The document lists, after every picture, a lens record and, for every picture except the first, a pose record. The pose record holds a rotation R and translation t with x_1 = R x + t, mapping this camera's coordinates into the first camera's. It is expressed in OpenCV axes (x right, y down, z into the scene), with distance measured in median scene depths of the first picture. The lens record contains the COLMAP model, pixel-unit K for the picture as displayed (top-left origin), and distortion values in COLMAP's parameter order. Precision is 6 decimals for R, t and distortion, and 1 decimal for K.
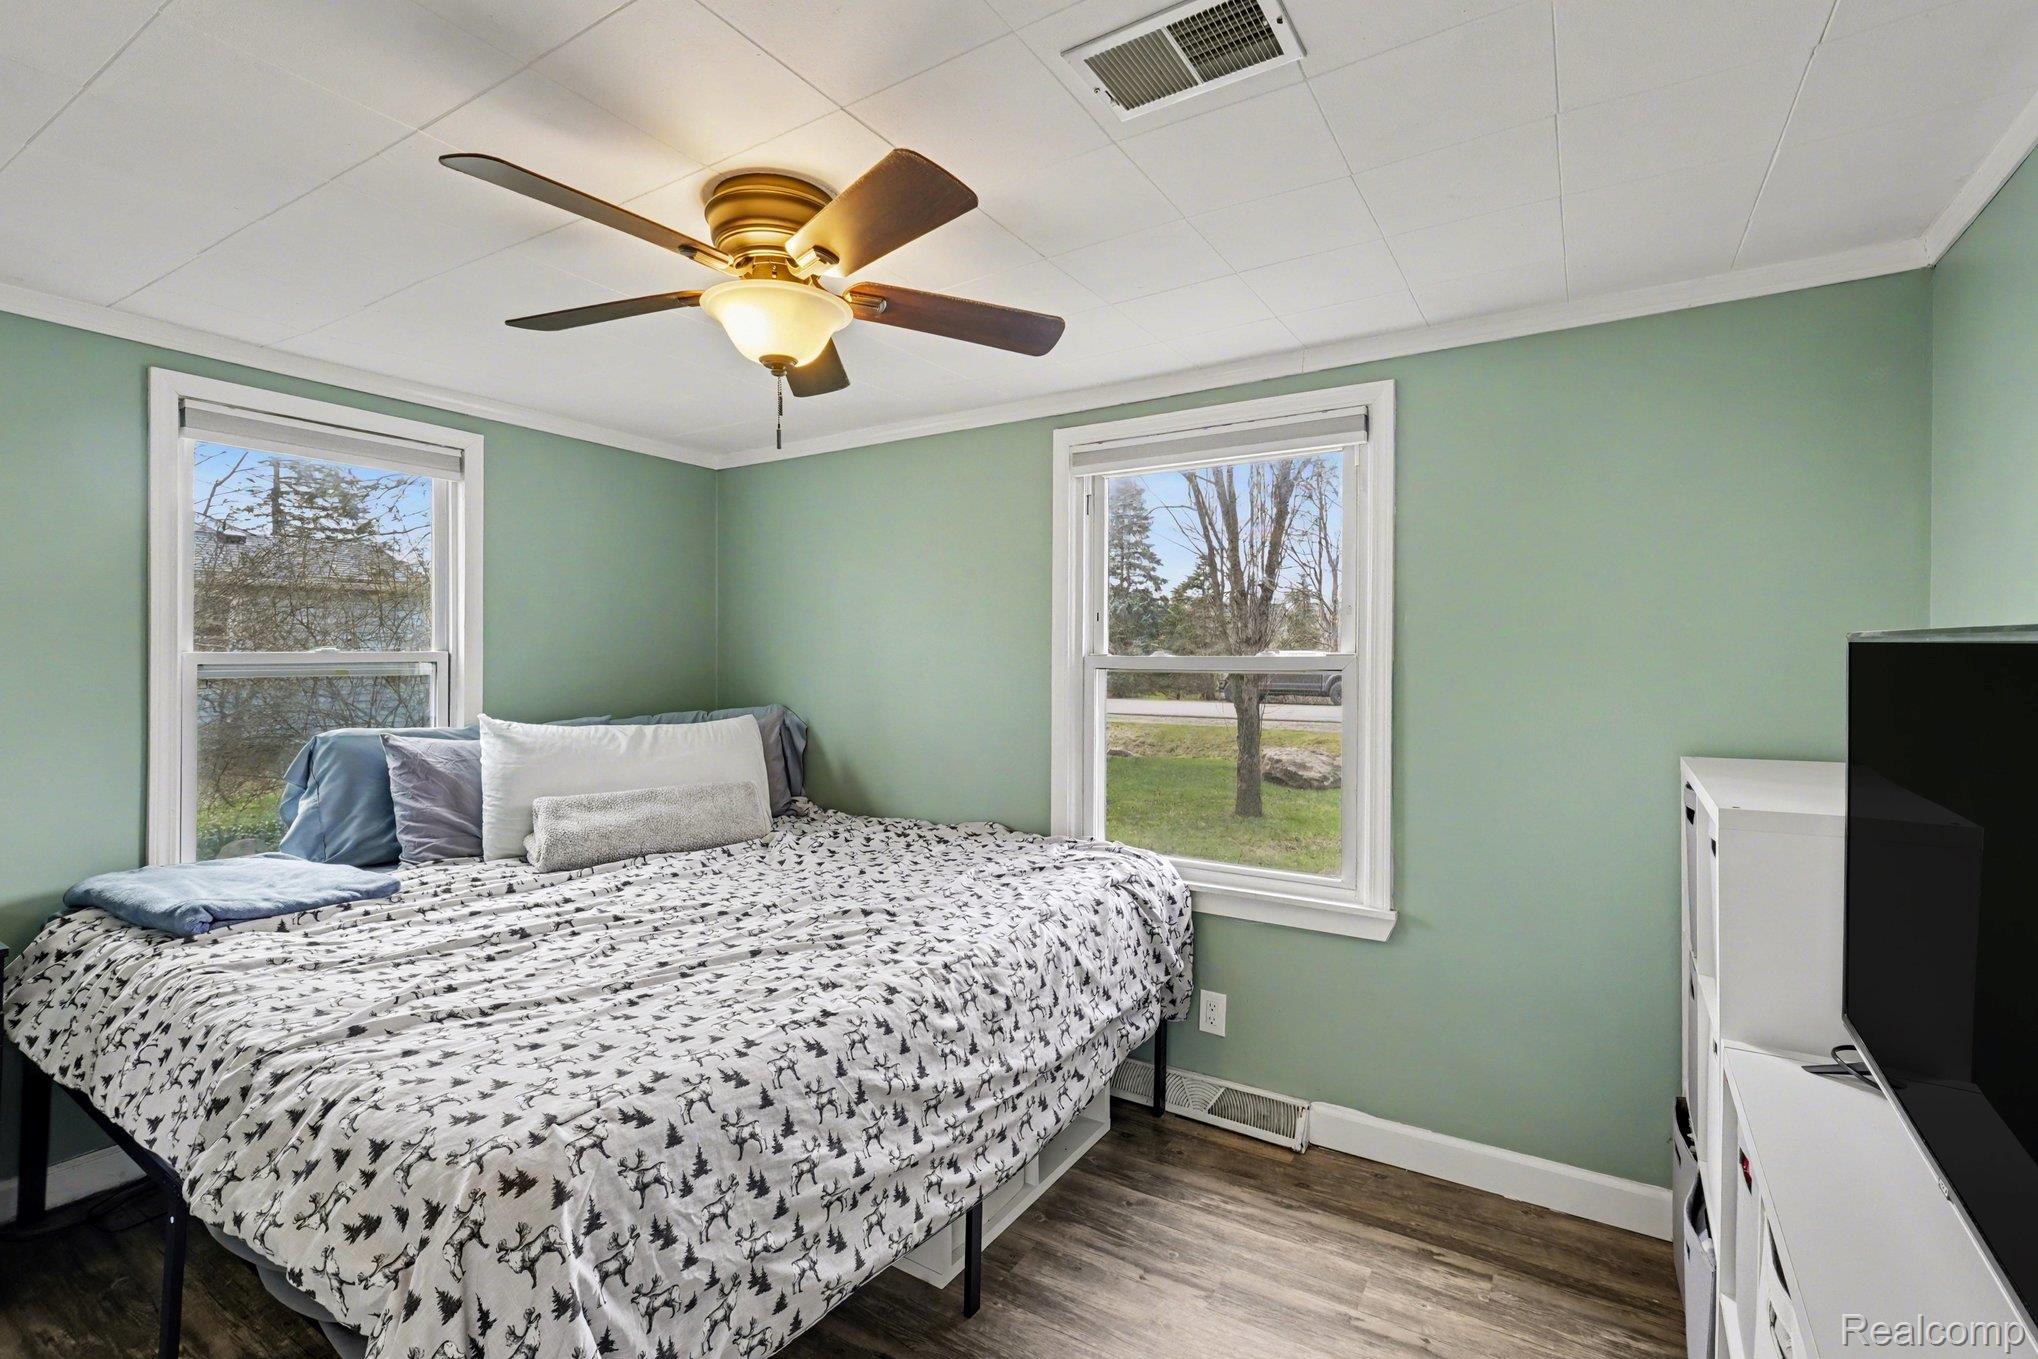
lens RADIAL K [[914.2, 0, 1023.8], [0, 914.2, 661.8], [0, 0, 1]] dist [0.002805, -0.000286]
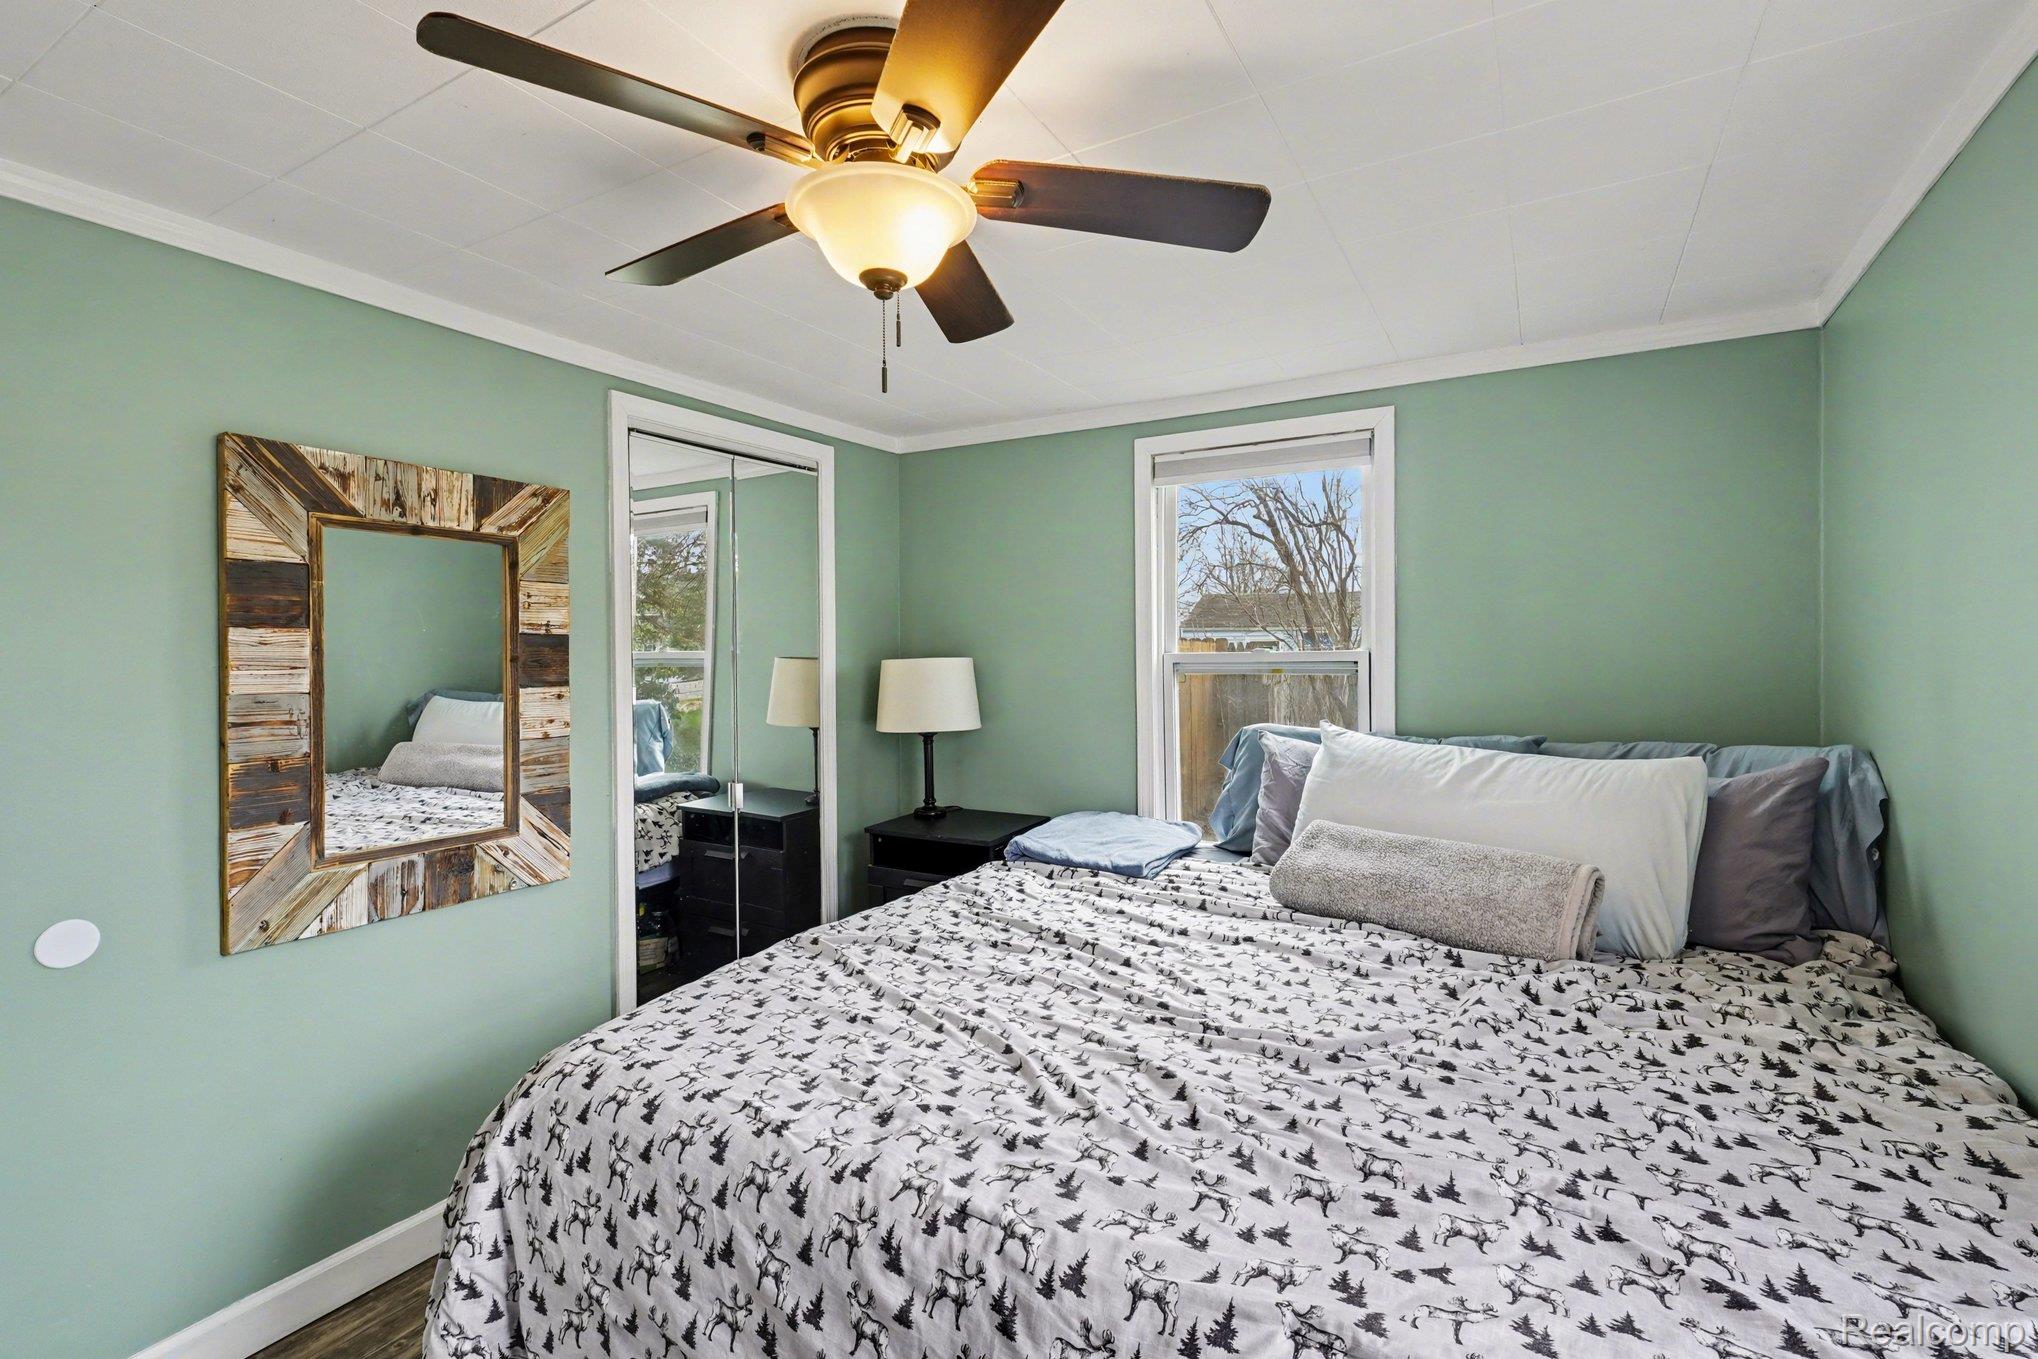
lens RADIAL K [[914.2, 0, 1023.8], [0, 914.2, 661.8], [0, 0, 1]] dist [0.002805, -0.000286]
pose [[0.028529, 0.005887, -0.999576, 0.496680], [0.001277, 0.999982, 0.005926, -0.008766], [0.999592, -0.001445, 0.028521, 1.062110]]
